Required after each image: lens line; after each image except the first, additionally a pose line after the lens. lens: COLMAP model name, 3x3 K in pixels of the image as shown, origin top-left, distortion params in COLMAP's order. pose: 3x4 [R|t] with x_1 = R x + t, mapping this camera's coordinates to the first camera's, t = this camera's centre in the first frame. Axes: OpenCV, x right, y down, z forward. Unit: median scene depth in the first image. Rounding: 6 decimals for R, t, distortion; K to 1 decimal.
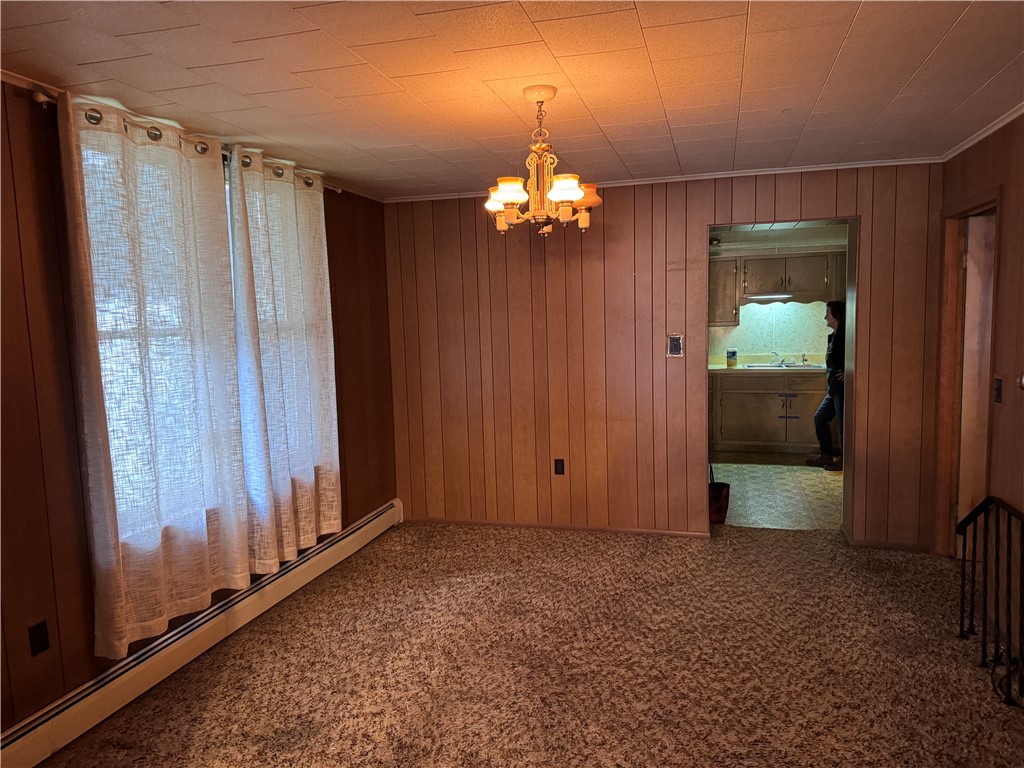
lens RADIAL K [[723.1, 0, 512.9], [0, 723.1, 382.0], [0, 0, 1]] dist [0.059881, -0.044952]
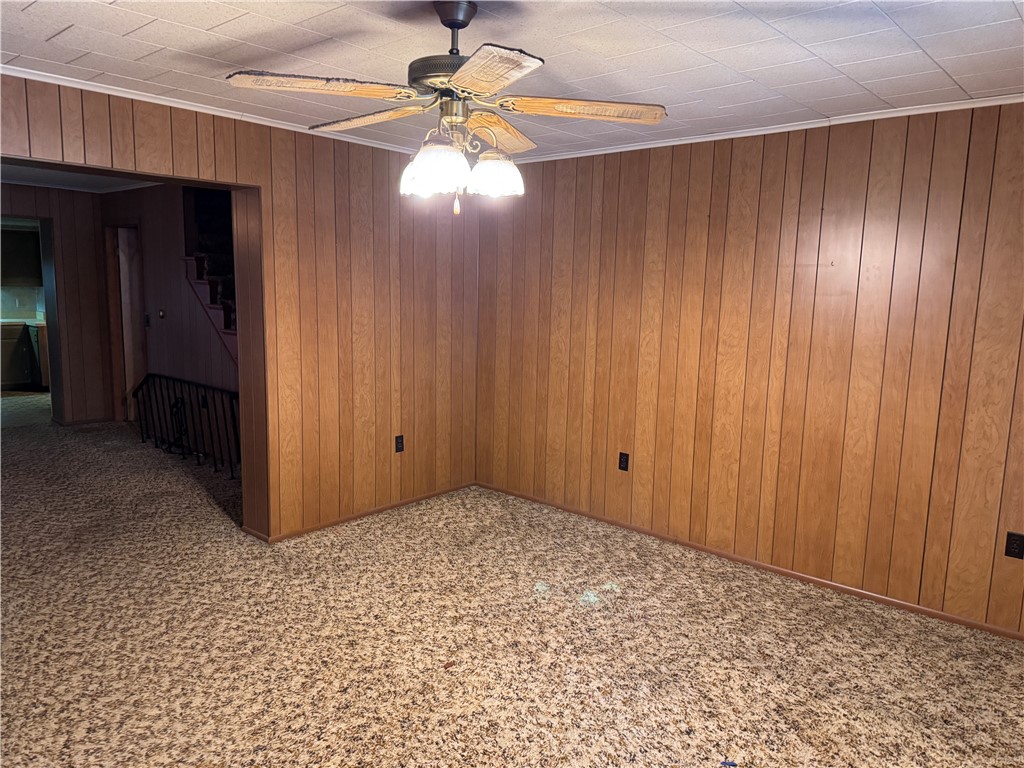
lens RADIAL K [[723.1, 0, 512.1], [0, 723.1, 385.4], [0, 0, 1]] dist [0.059881, -0.044952]
pose [[0.442971, -0.087796, 0.892227, -0.576340], [0.054584, 0.995988, 0.070906, 0.083016], [-0.894873, 0.017292, 0.445986, -0.641801]]
